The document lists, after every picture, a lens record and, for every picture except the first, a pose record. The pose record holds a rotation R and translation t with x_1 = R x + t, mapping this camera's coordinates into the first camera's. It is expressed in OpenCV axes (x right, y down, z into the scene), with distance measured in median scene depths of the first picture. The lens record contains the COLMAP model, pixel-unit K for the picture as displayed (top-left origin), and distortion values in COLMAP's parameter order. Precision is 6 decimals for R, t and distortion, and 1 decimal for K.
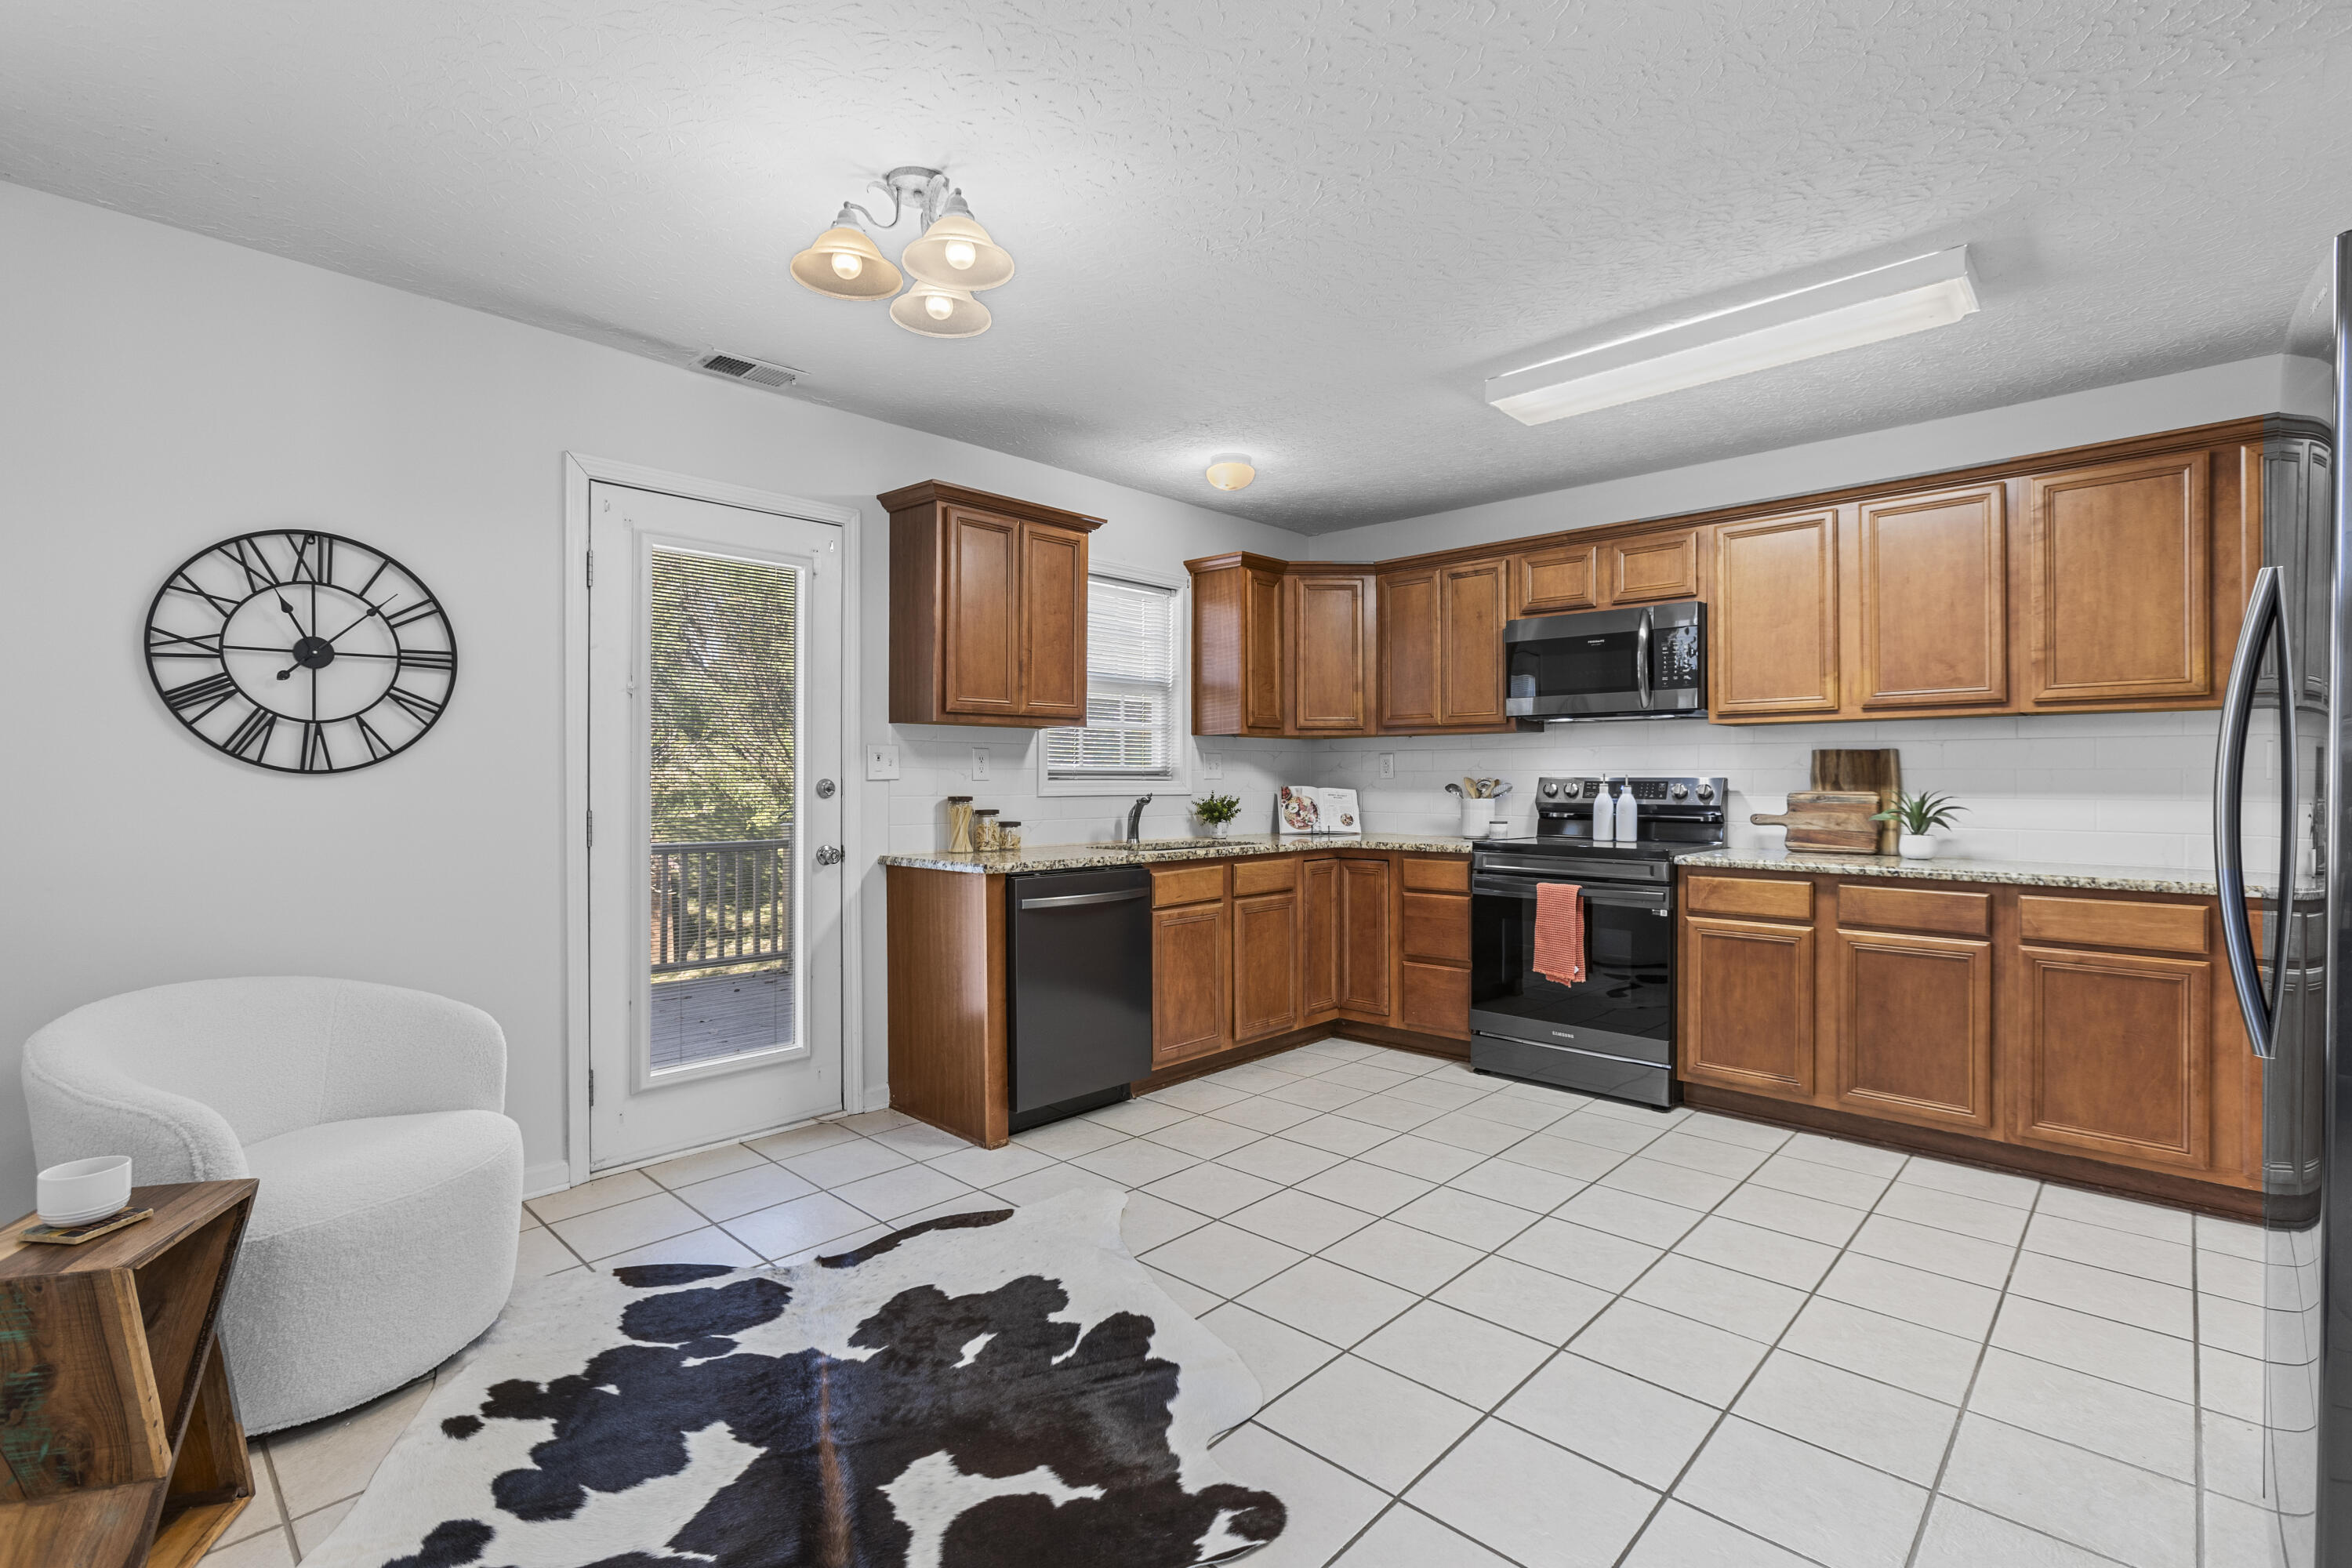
lens RADIAL K [[1082.1, 0, 1173.6], [0, 1082.1, 777.6], [0, 0, 1]] dist [-0.005438, 0.000470]
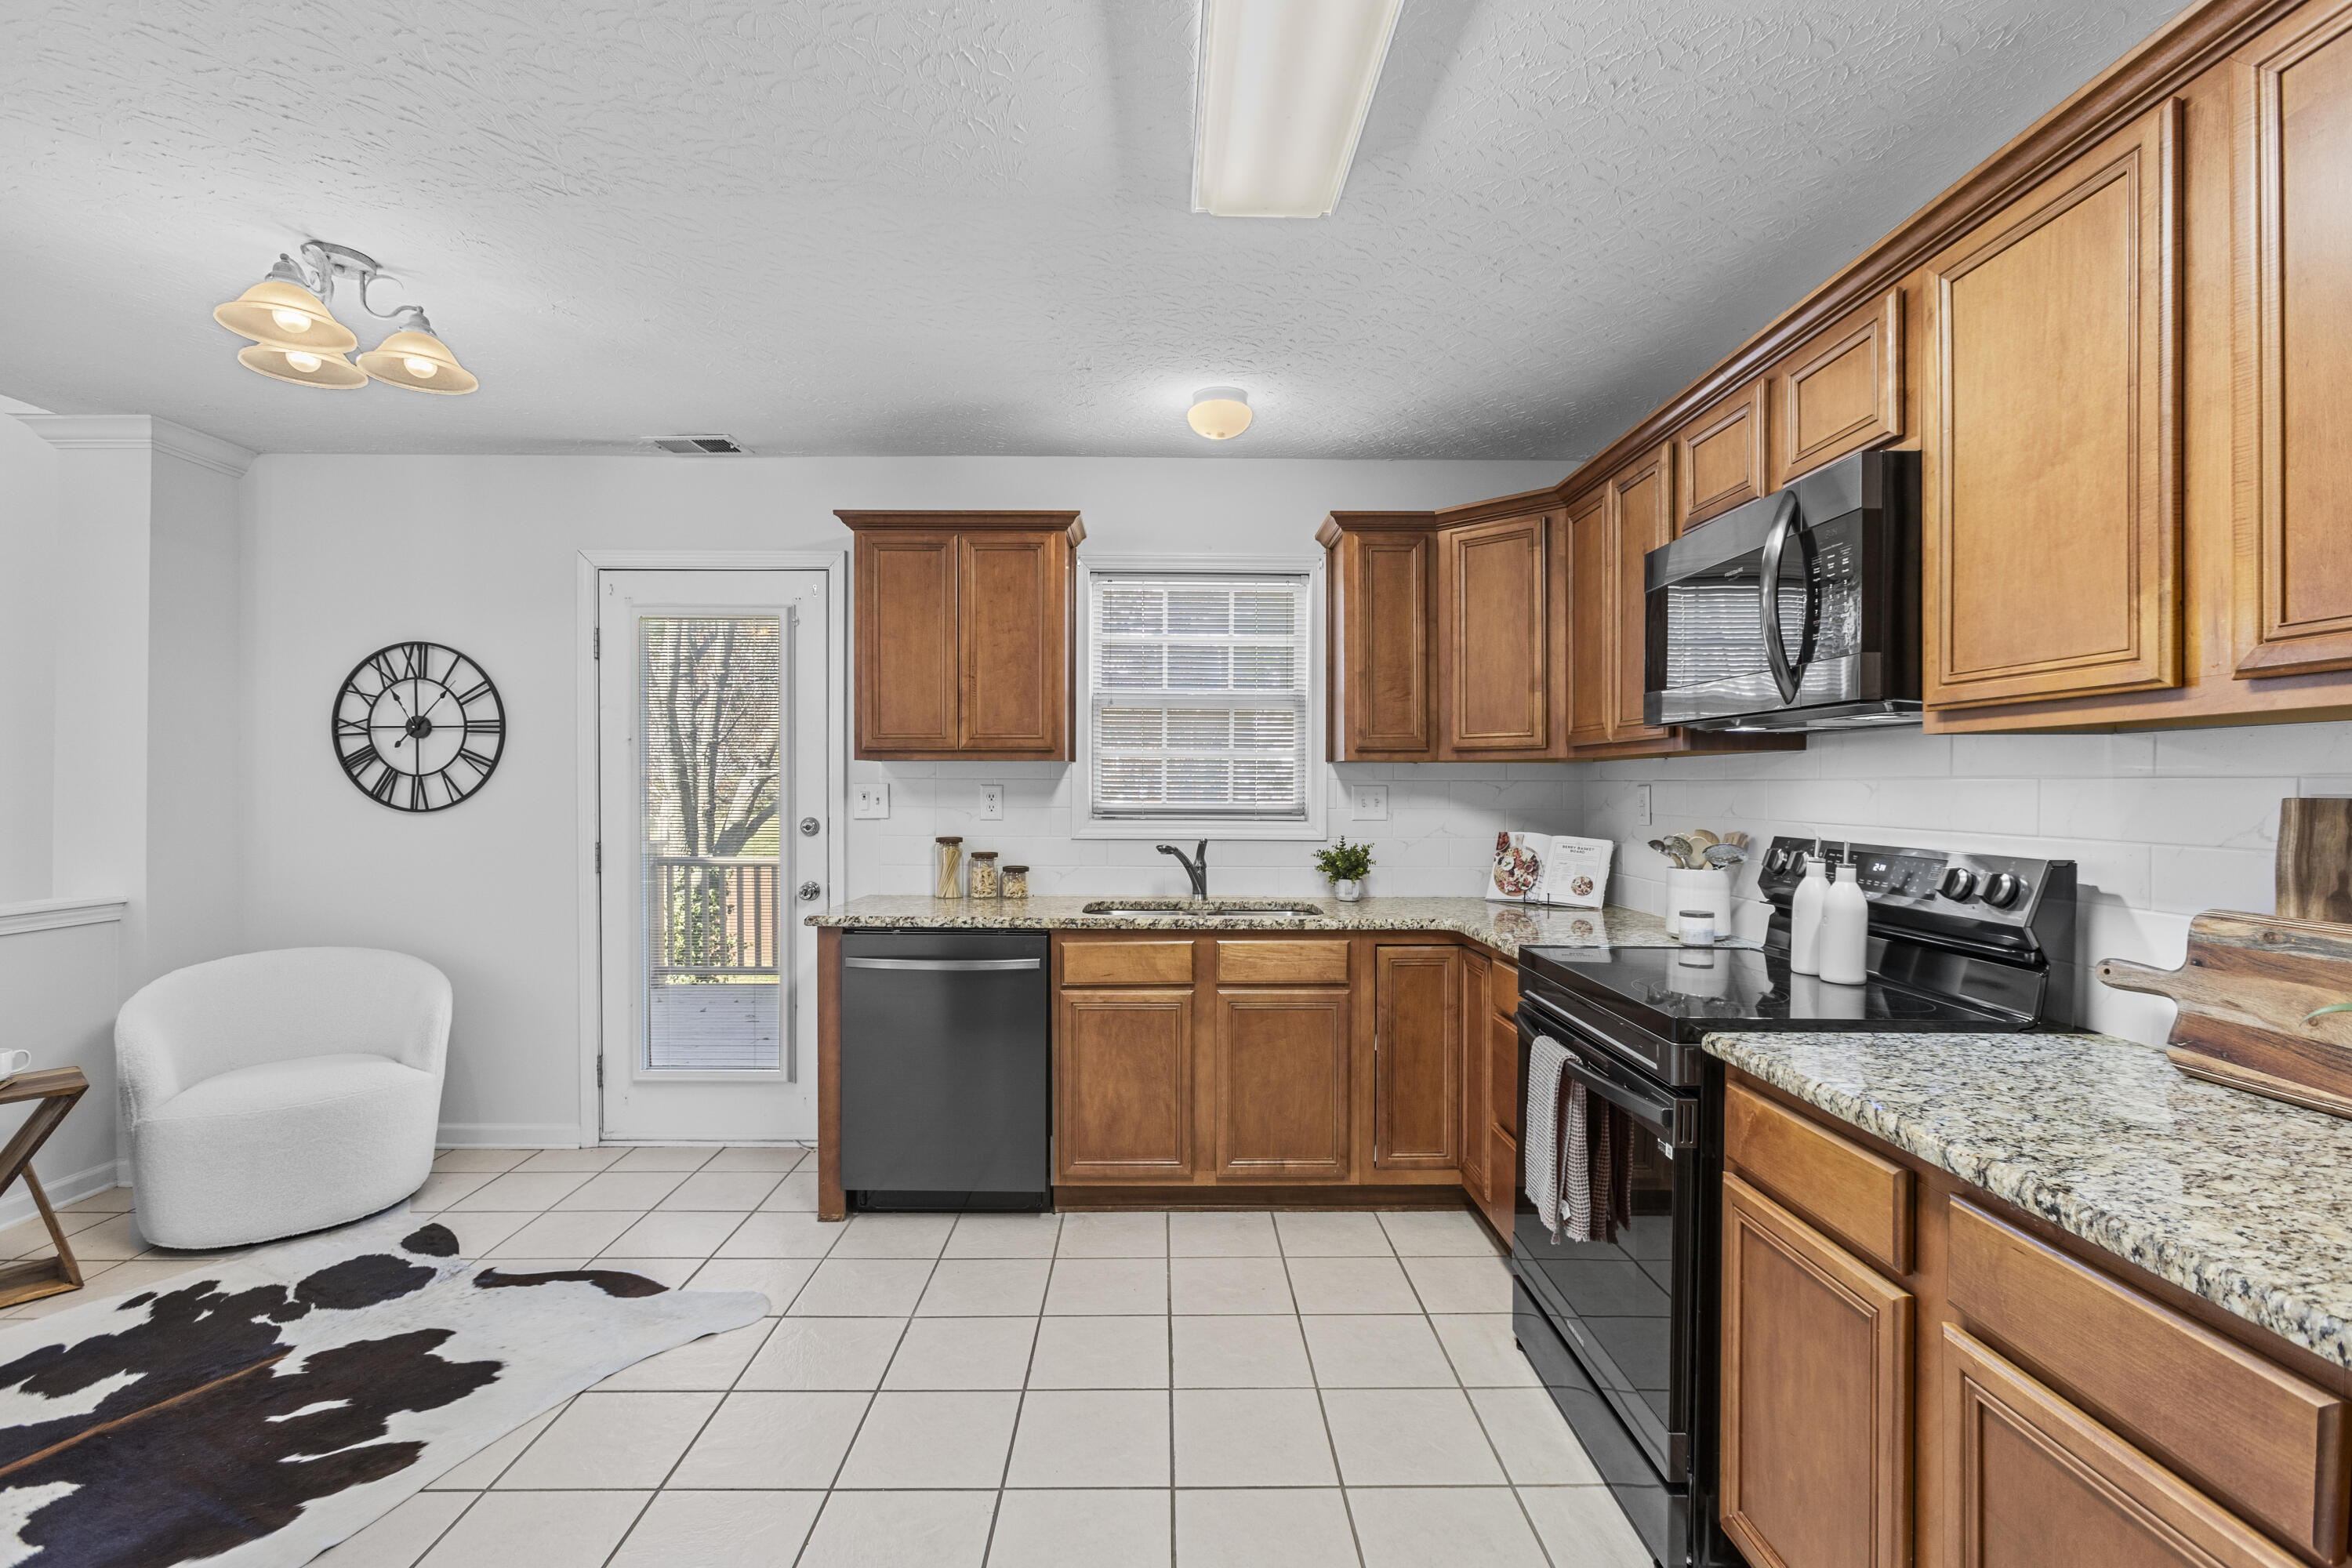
lens RADIAL K [[1053.4, 0, 1170.2], [0, 1053.4, 785.4], [0, 0, 1]] dist [-0.008241, 0.001816]
pose [[0.691221, 0.003434, -0.722636, 0.650134], [-0.003229, 0.999993, 0.001665, -0.032174], [0.722637, 0.001182, 0.691227, 0.554192]]
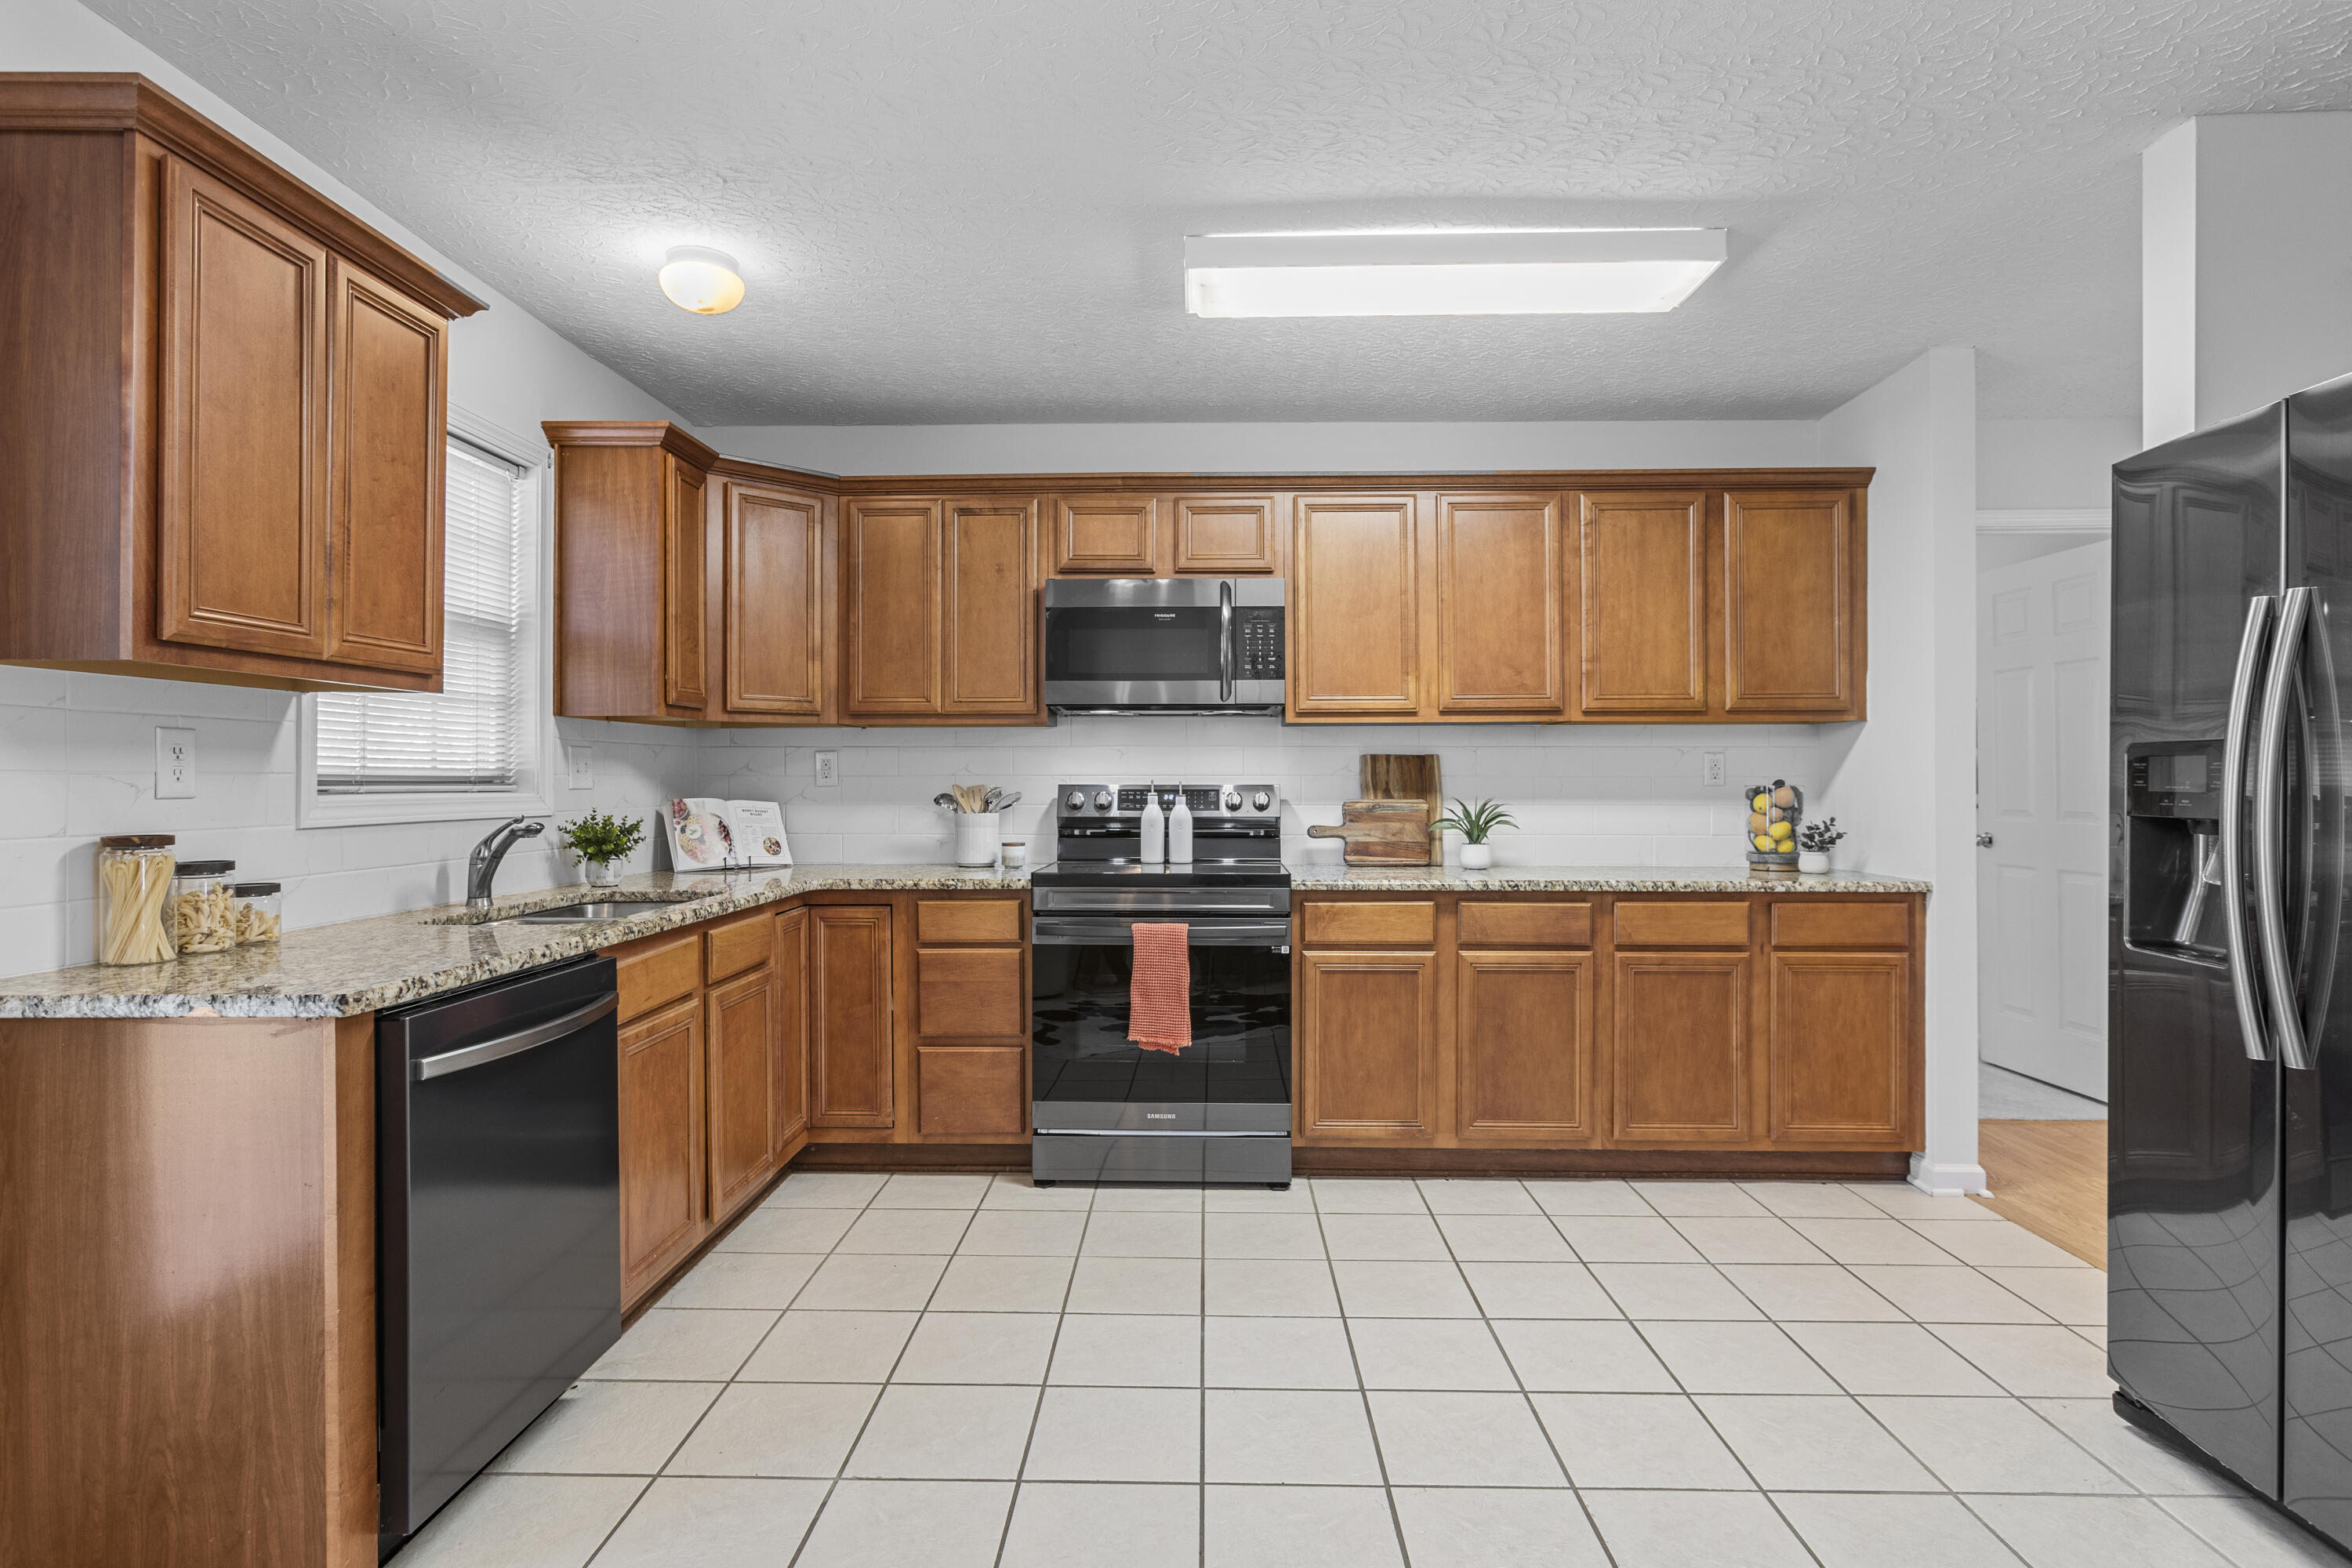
lens RADIAL K [[1191.5, 0, 1187.5], [0, 1191.5, 772.9], [0, 0, 1]] dist [-0.035349, 0.023664]
pose [[0.739235, 0.002539, 0.673443, -0.223059], [0.000278, 0.999992, -0.004075, -0.006559], [-0.673448, 0.003200, 0.739228, 0.387453]]
